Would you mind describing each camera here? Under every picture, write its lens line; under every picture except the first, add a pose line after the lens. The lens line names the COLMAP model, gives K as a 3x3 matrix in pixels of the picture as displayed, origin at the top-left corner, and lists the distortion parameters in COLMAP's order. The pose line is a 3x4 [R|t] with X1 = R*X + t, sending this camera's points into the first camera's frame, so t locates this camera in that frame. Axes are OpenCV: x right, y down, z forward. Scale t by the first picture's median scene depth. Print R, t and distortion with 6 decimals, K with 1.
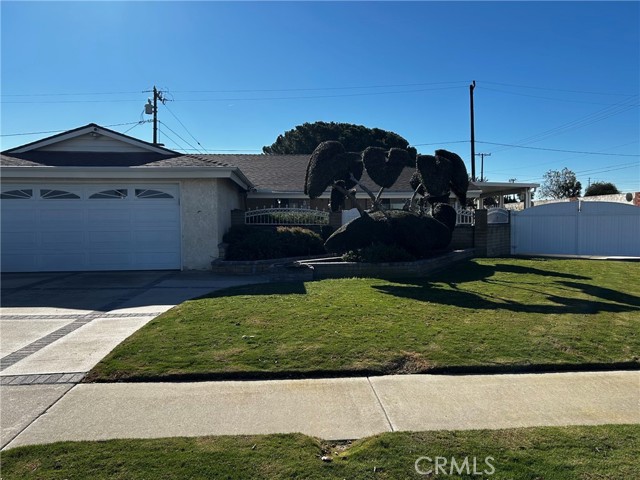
lens RADIAL K [[490.9, 0, 321.4], [0, 490.9, 240.1], [0, 0, 1]] dist [0.077729, -0.018358]
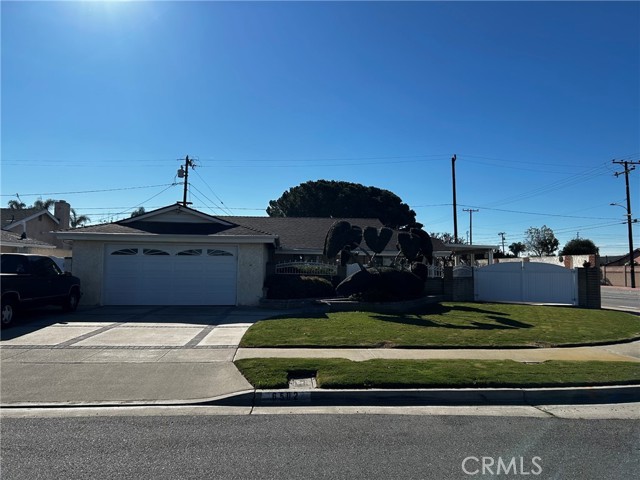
lens RADIAL K [[490.9, 0, 318.1], [0, 490.9, 236.4], [0, 0, 1]] dist [0.077729, -0.018358]
pose [[0.999831, 0.018376, 0.000245, -0.044148], [-0.018254, 0.994584, -0.102321, 0.002471], [-0.002123, 0.102299, 0.994751, -0.407695]]
